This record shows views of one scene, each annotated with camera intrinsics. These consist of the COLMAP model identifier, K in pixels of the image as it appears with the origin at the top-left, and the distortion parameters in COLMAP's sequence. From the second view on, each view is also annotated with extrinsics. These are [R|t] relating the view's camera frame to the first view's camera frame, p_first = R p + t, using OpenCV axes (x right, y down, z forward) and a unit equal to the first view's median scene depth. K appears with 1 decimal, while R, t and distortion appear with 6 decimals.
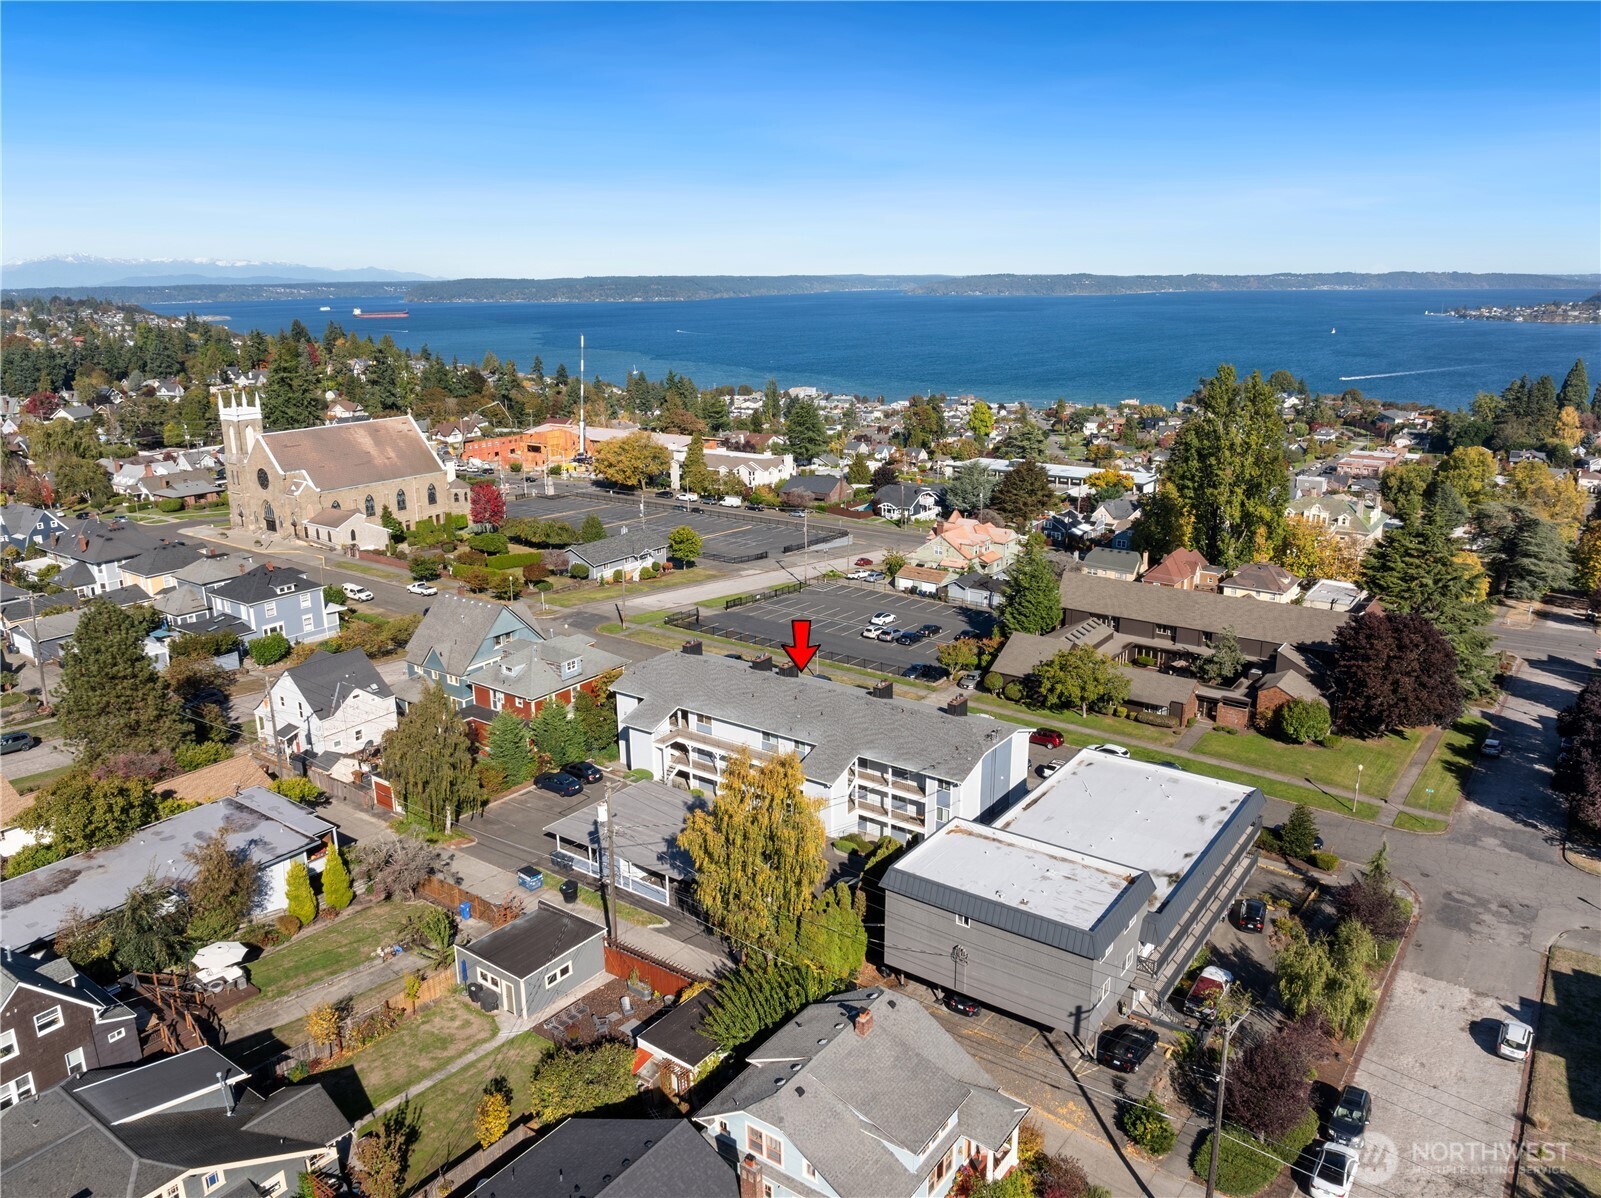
lens RADIAL K [[1132.9, 0, 802.1], [0, 1132.9, 597.4], [0, 0, 1]] dist [-0.032579, -0.002650]
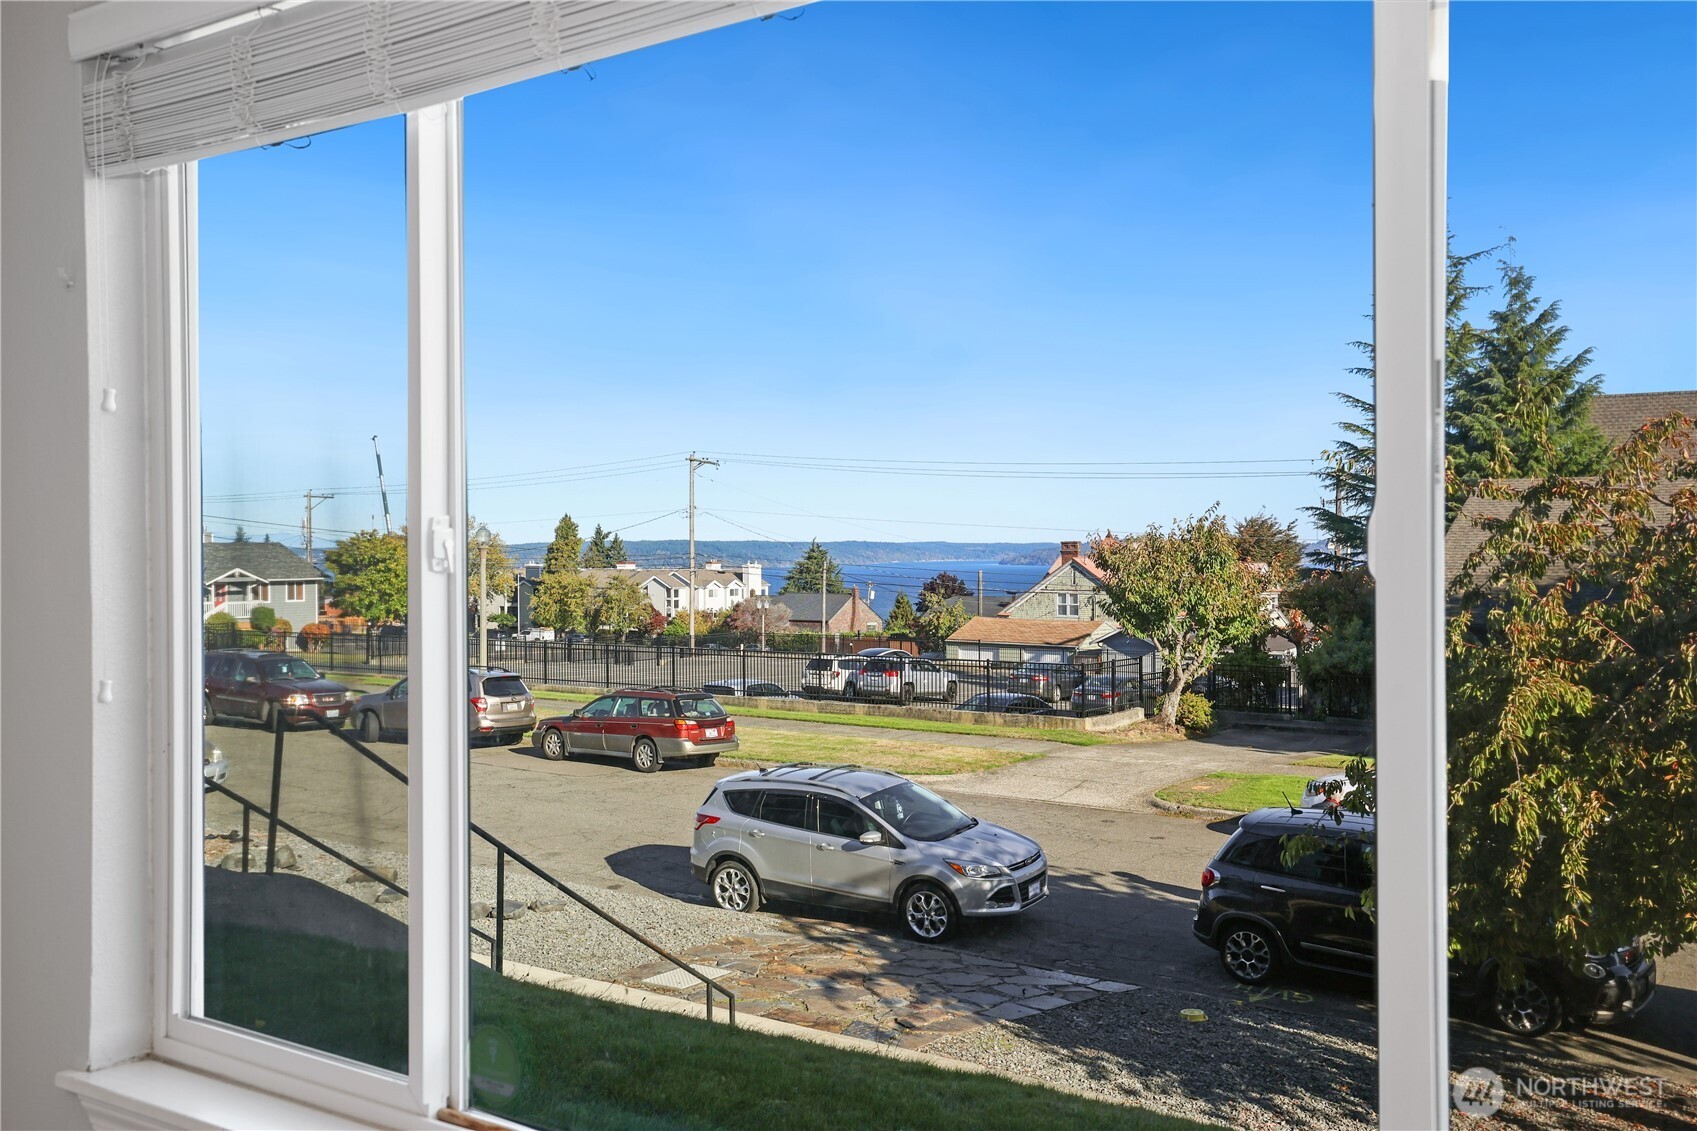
lens RADIAL K [[1631.6, 0, 849.4], [0, 1631.6, 560.9], [0, 0, 1]] dist [0.073397, 0.000000]
pose [[0.999919, 0.010437, -0.007286, 0.099999], [-0.011943, 0.967268, -0.253476, 0.147516], [0.004401, 0.253542, 0.967314, 0.909800]]
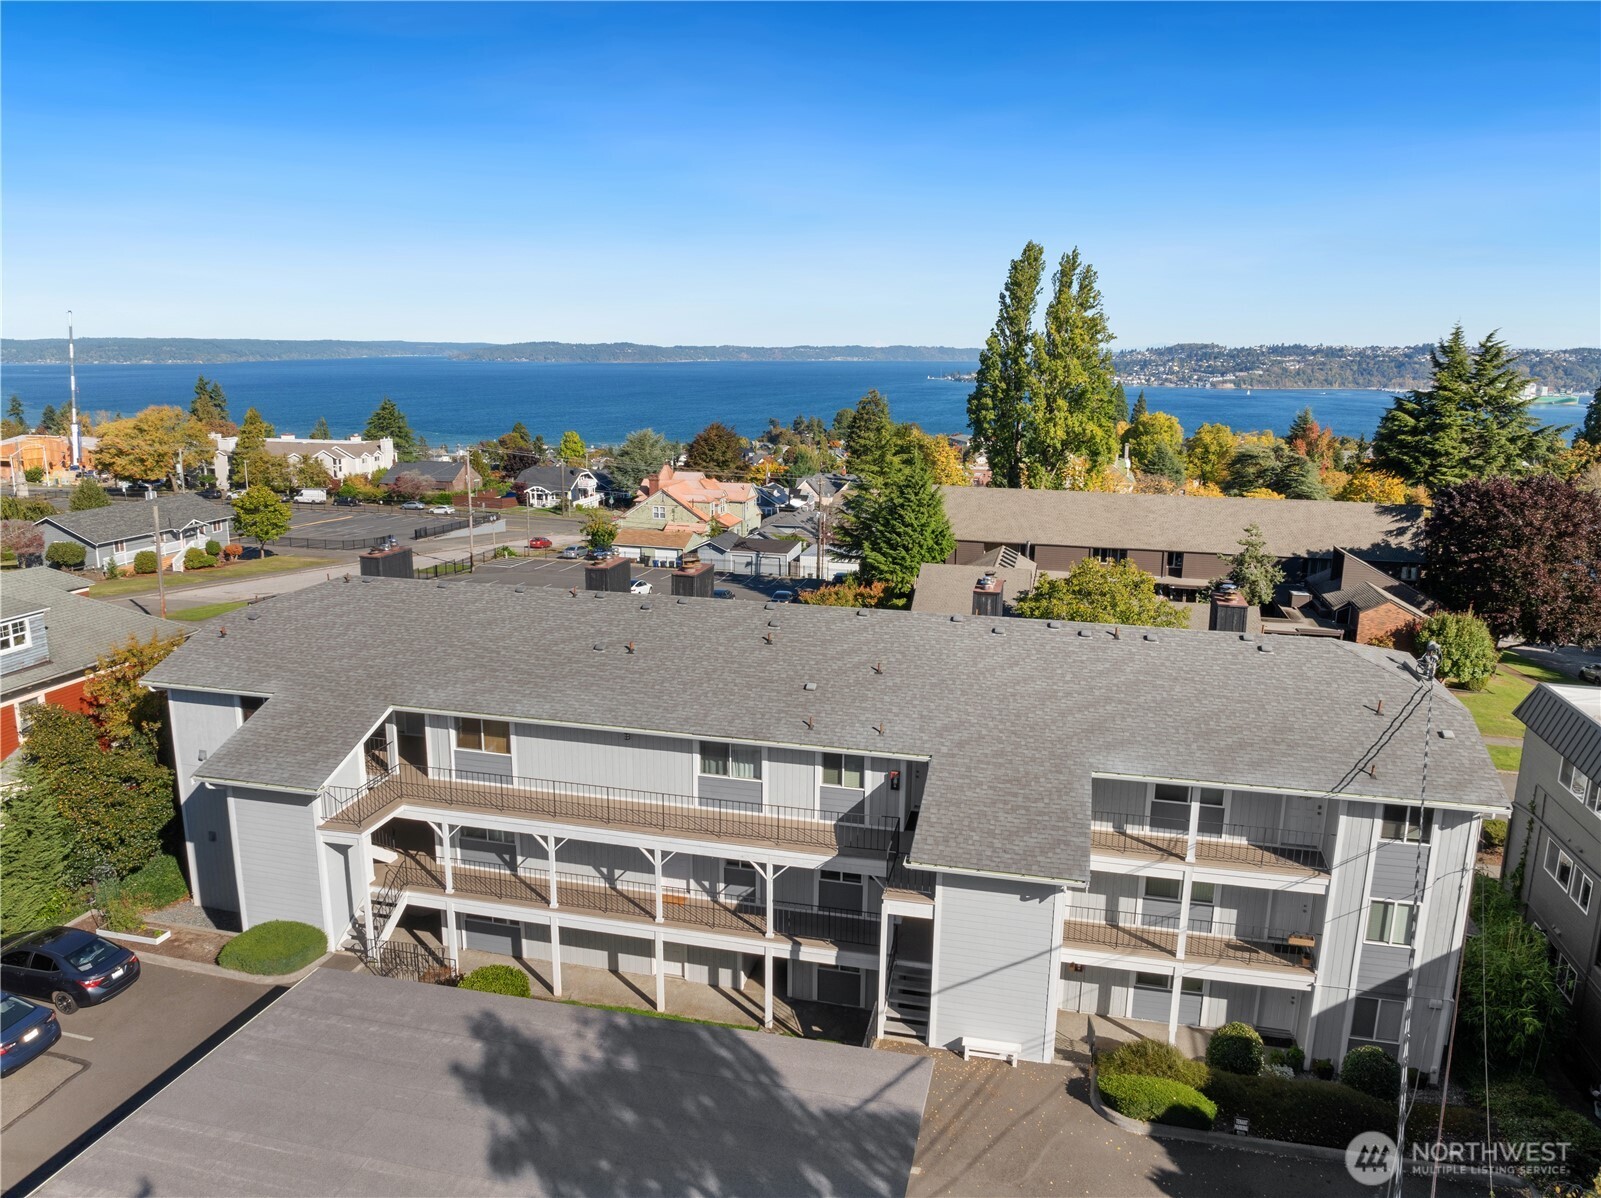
lens RADIAL K [[1132.9, 0, 798.1], [0, 1132.9, 600.9], [0, 0, 1]] dist [-0.032579, -0.002650]
pose [[0.929411, -0.060681, 0.364025, -0.106570], [0.077833, 0.996433, -0.032619, 0.078552], [-0.360747, 0.058650, 0.930818, 0.606332]]
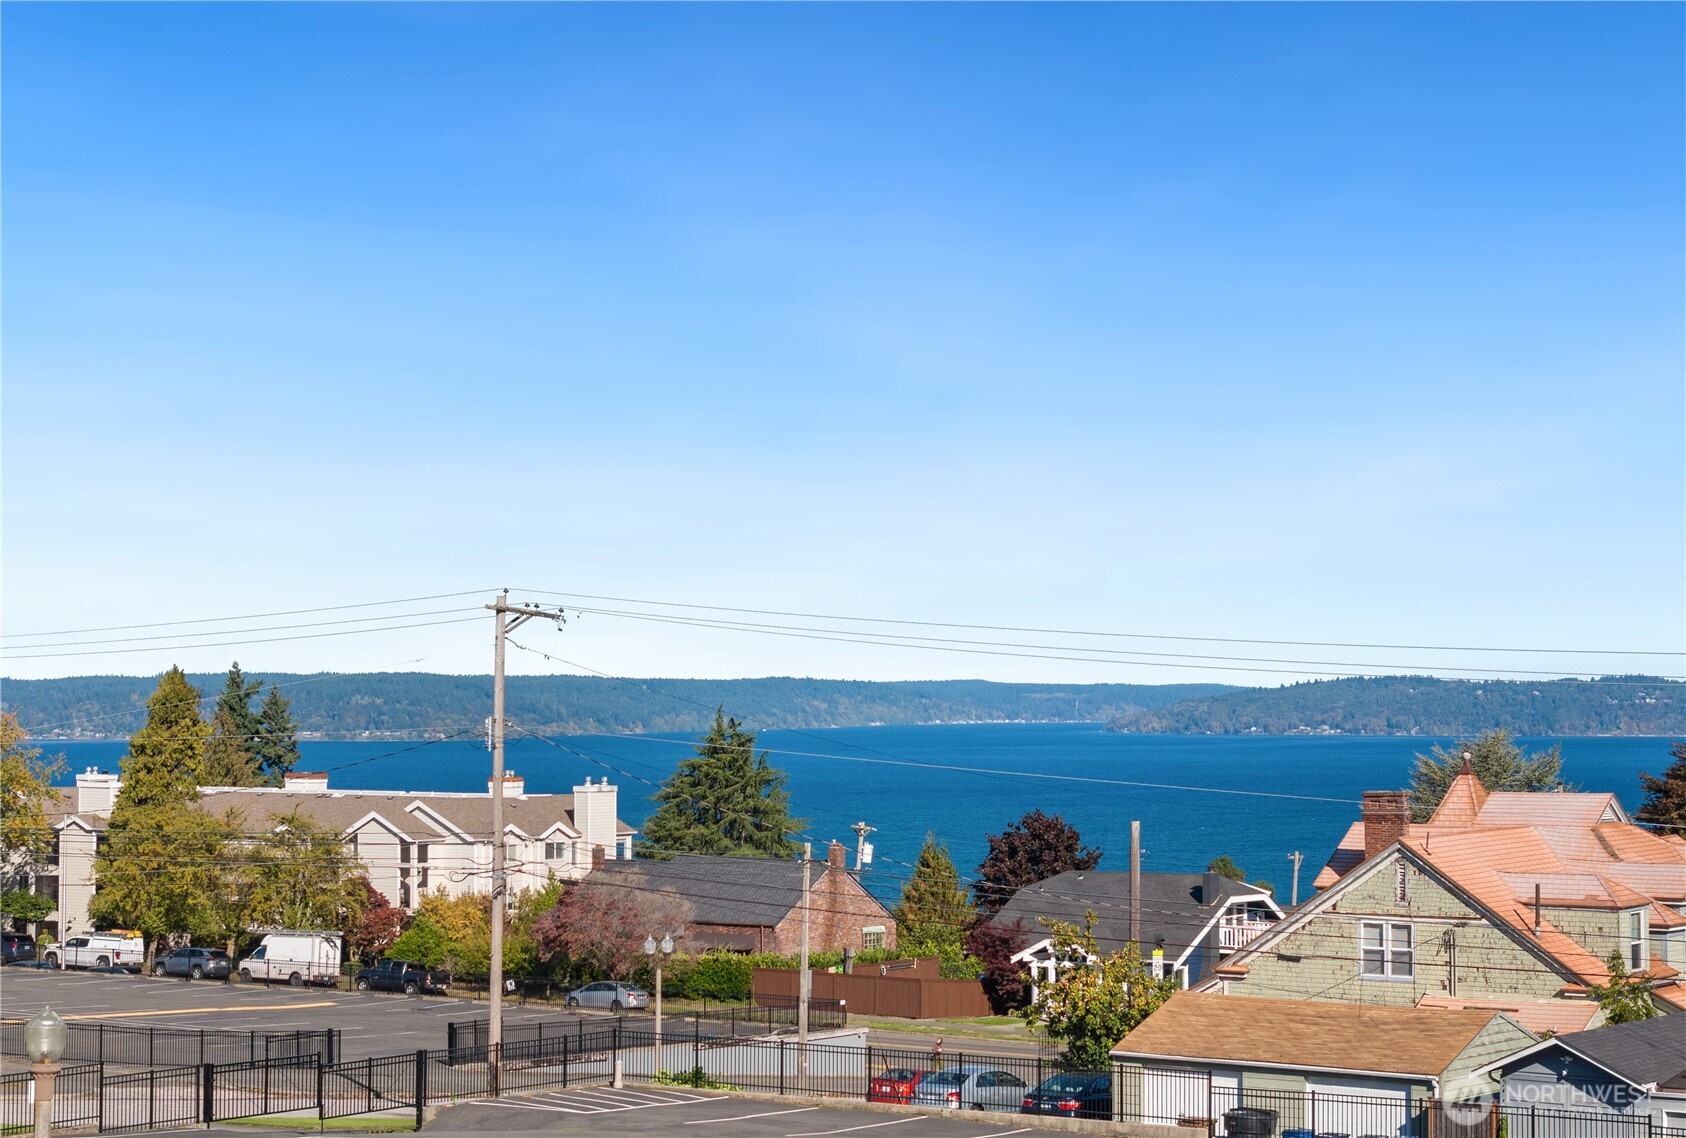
lens RADIAL K [[3584.3, 0, 838.8], [0, 3584.3, 569.0], [0, 0, 1]] dist [-0.094991, 0.000000]
pose [[0.999807, 0.017204, 0.009459, 0.075817], [-0.013643, 0.955280, -0.295387, 0.099212], [-0.014118, 0.295201, 0.955331, 0.979214]]
